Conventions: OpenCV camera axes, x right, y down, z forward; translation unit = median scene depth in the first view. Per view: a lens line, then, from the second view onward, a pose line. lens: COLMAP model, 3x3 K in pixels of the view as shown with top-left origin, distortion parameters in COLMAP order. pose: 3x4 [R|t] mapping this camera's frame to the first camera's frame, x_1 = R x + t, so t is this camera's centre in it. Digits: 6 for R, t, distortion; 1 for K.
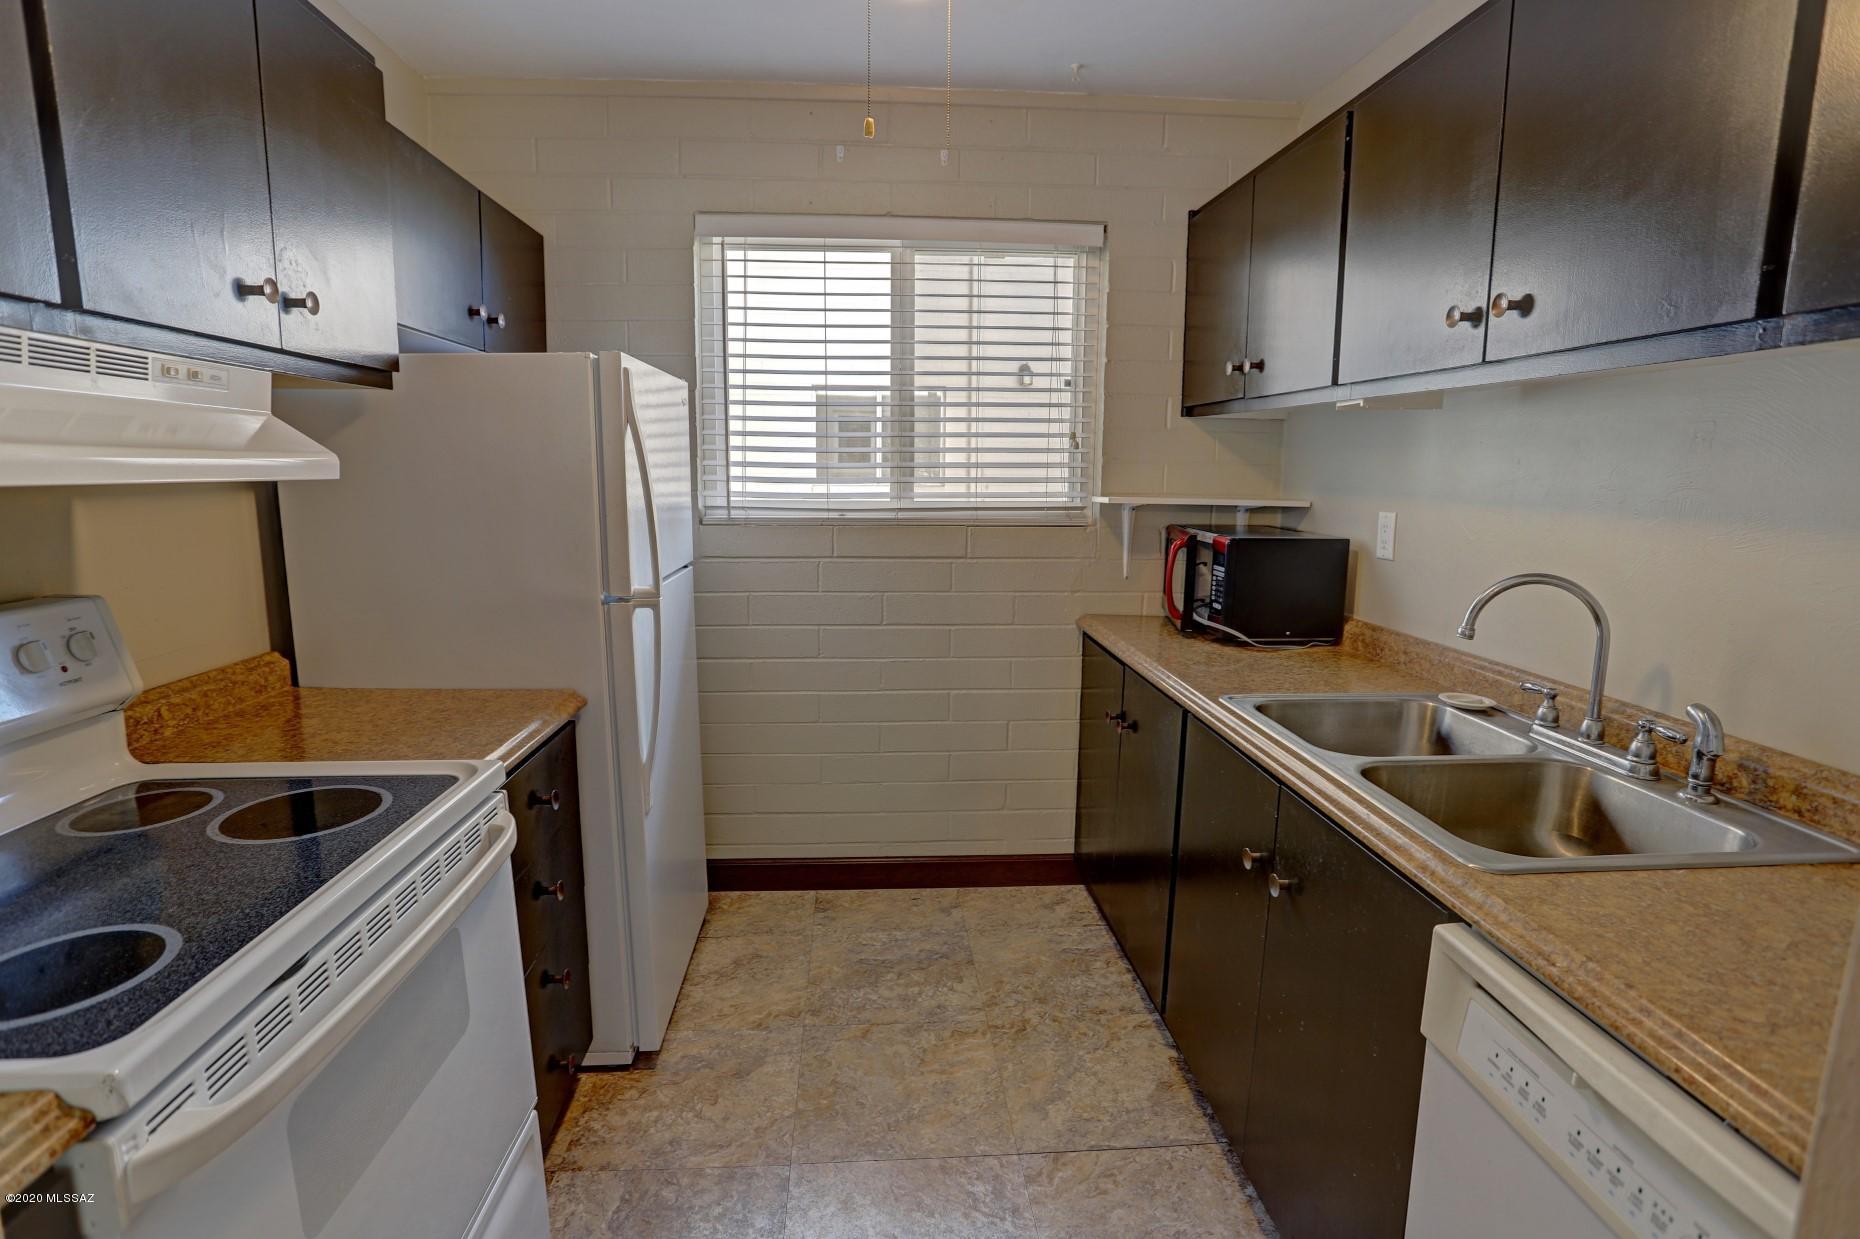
lens RADIAL K [[901.6, 0, 917.2], [0, 901.6, 612.1], [0, 0, 1]] dist [-0.074486, 0.034096]
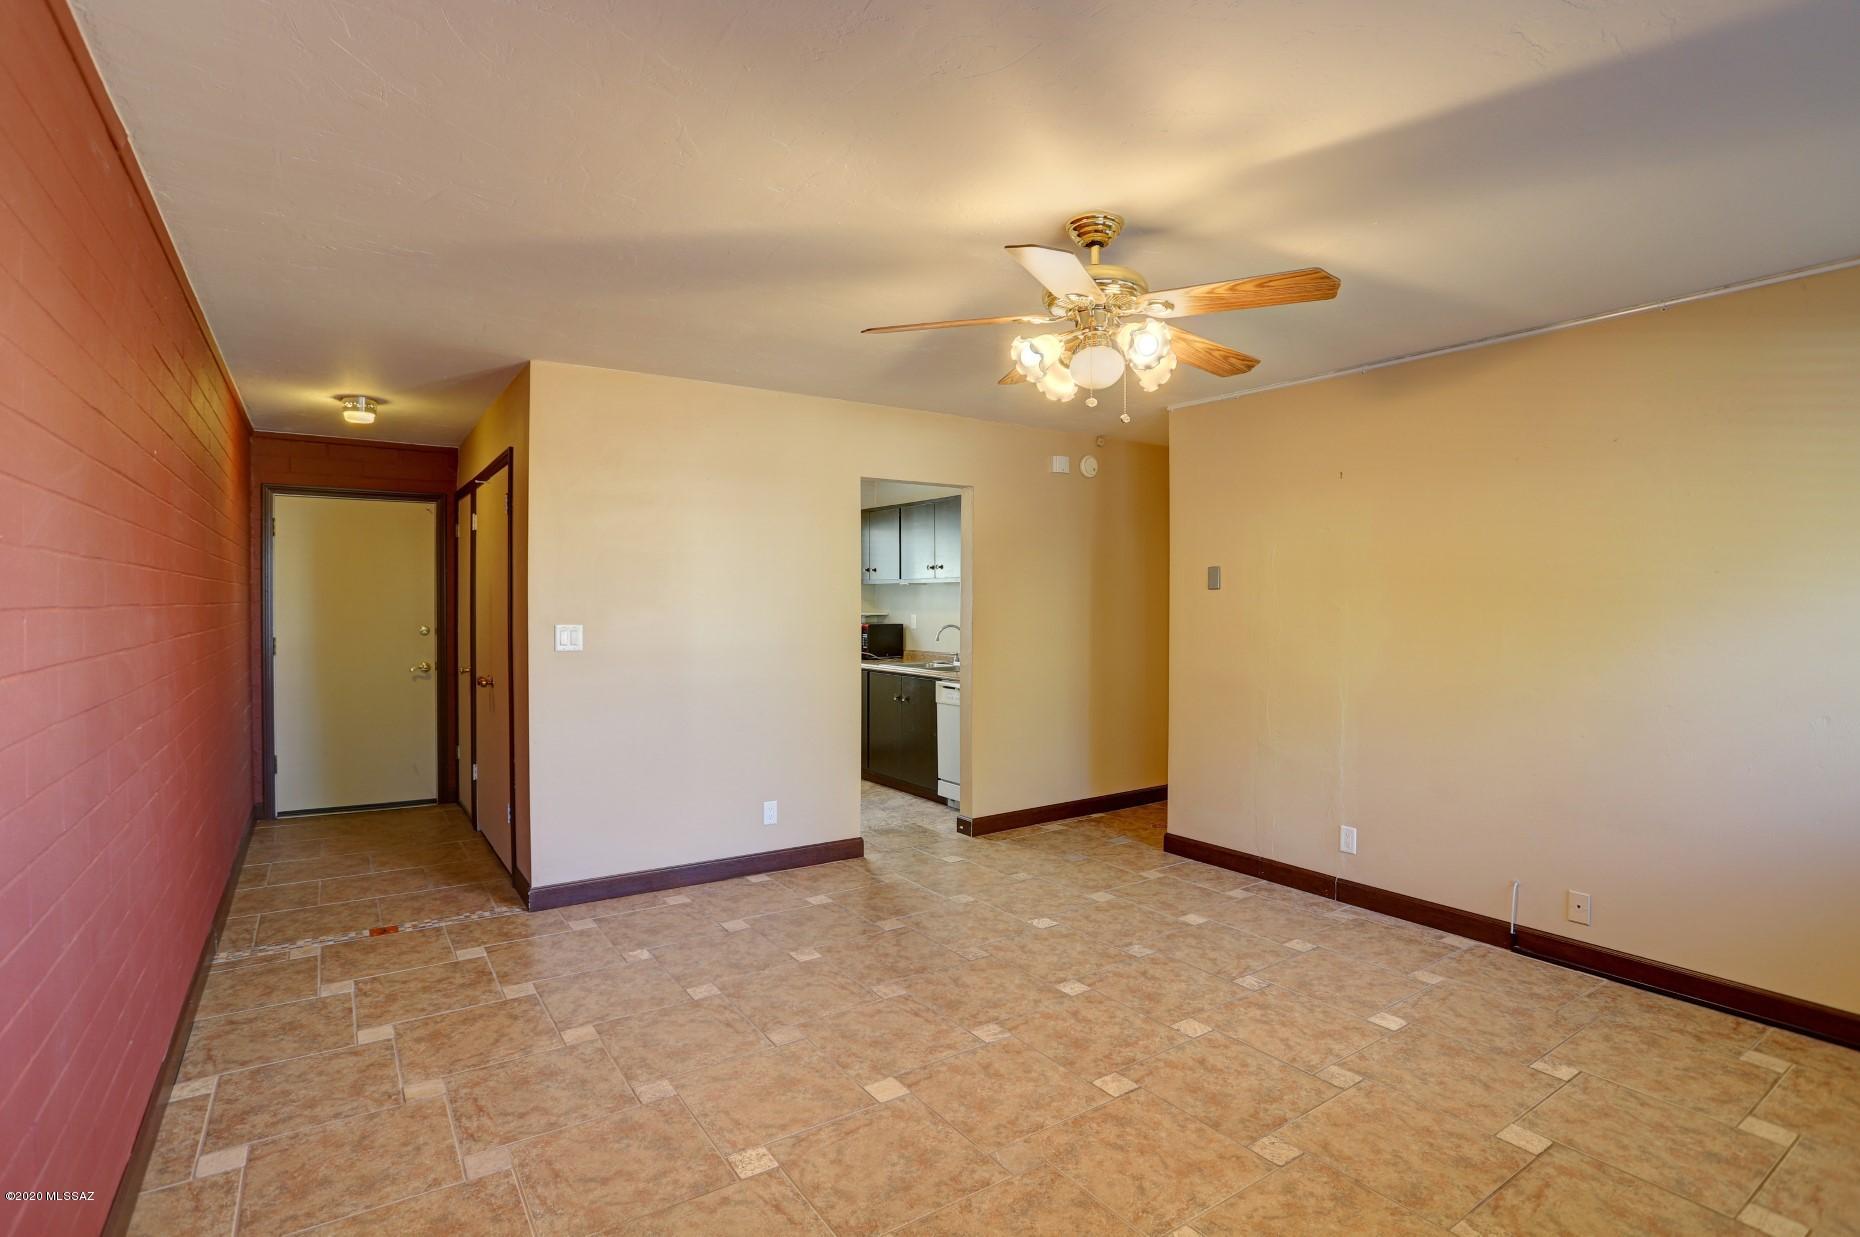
lens RADIAL K [[901.6, 0, 917.2], [0, 901.6, 611.1], [0, 0, 1]] dist [-0.074486, 0.034096]
pose [[0.861000, -0.013931, 0.508414, -1.271245], [0.090208, 0.987959, -0.125696, 0.323912], [-0.500541, 0.154087, 0.851890, -2.043546]]
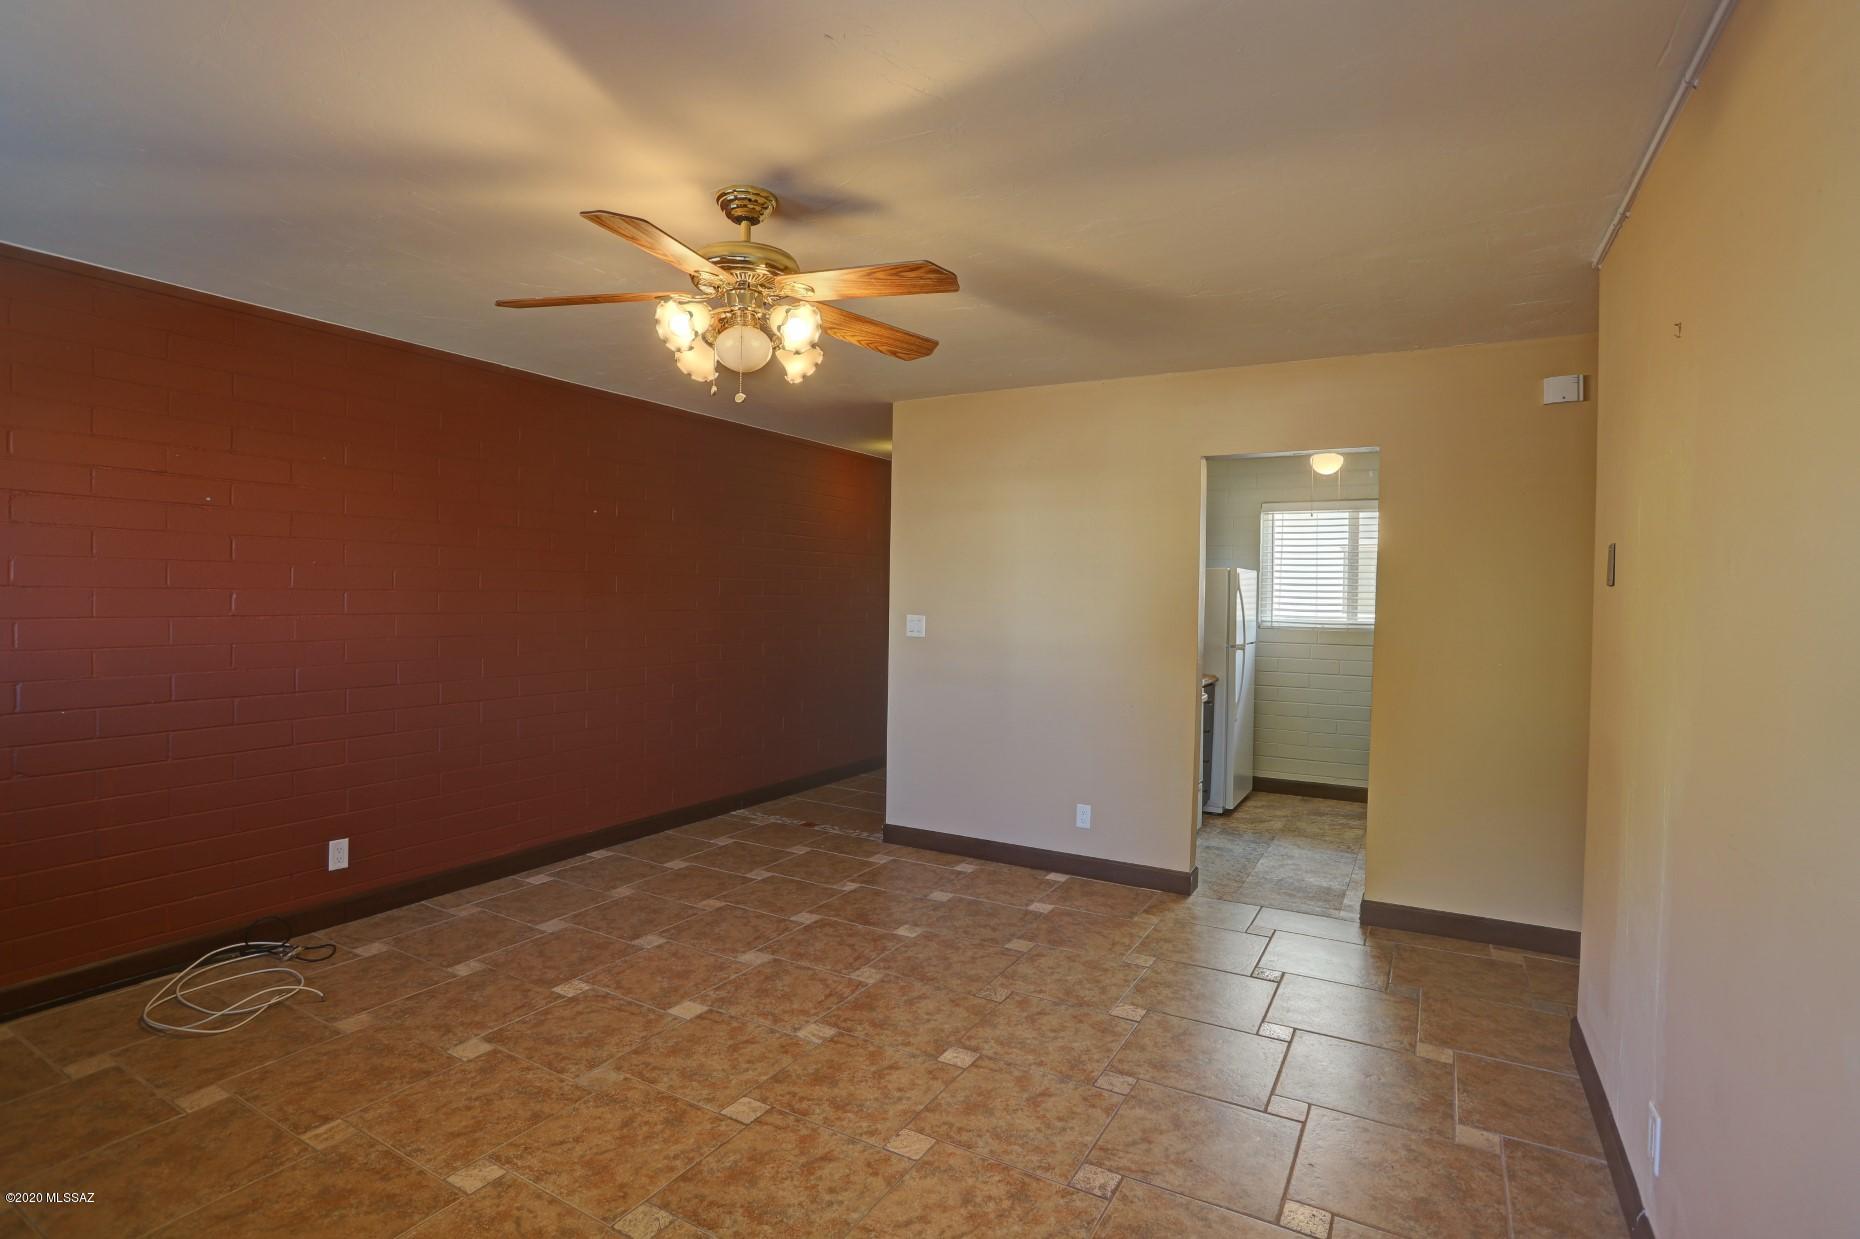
lens RADIAL K [[901.6, 0, 917.2], [0, 901.6, 612.1], [0, 0, 1]] dist [-0.074486, 0.034096]
pose [[0.836553, 0.014624, -0.547690, 0.399448], [-0.098220, 0.987452, -0.123656, 0.327029], [0.539010, 0.157239, 0.827493, -1.961586]]
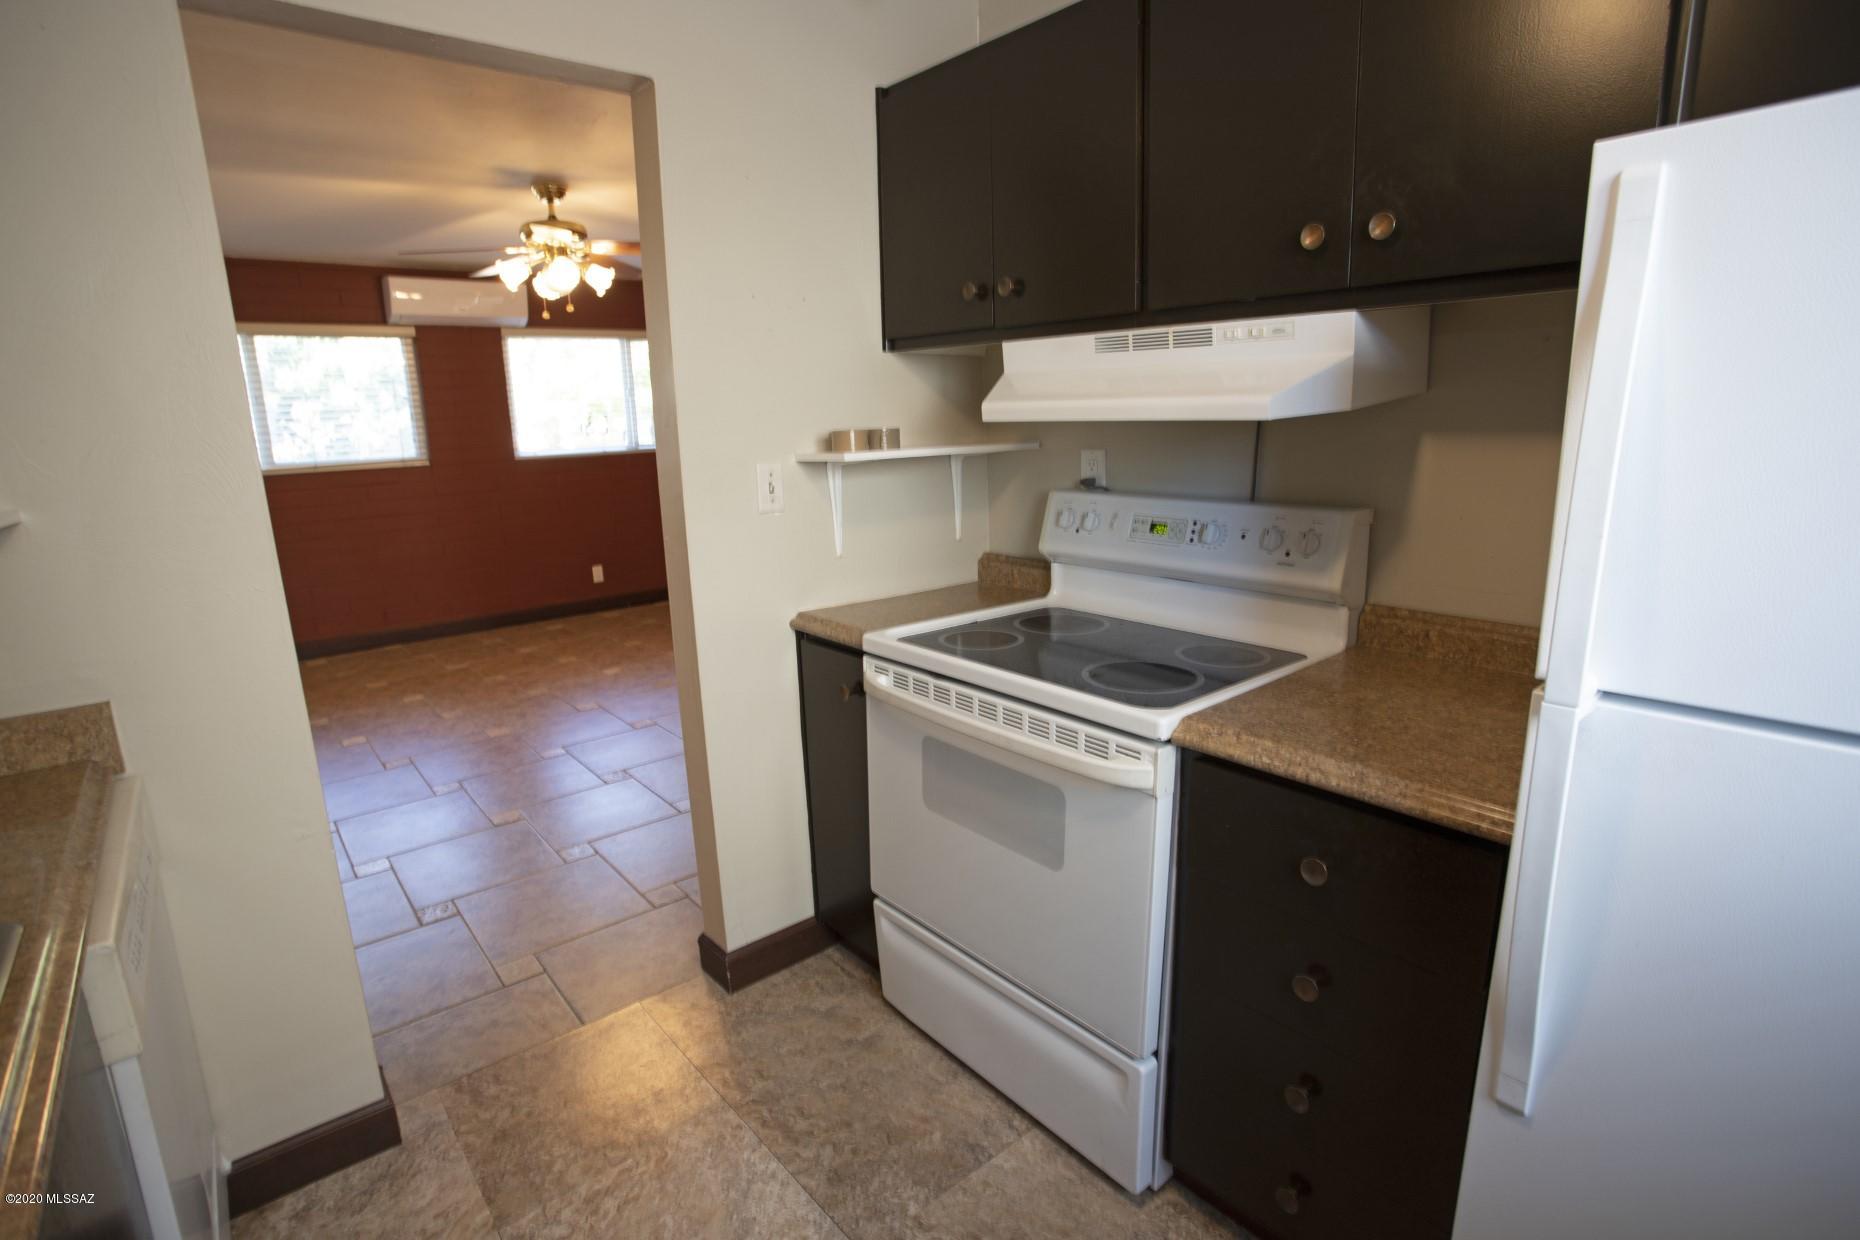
lens RADIAL K [[901.6, 0, 917.2], [0, 901.6, 612.6], [0, 0, 1]] dist [-0.074486, 0.034096]
pose [[-0.799315, 0.145328, -0.583073, 0.190586], [-0.073053, 0.939617, 0.334341, -0.162136], [0.596455, 0.309839, -0.740433, 1.006268]]
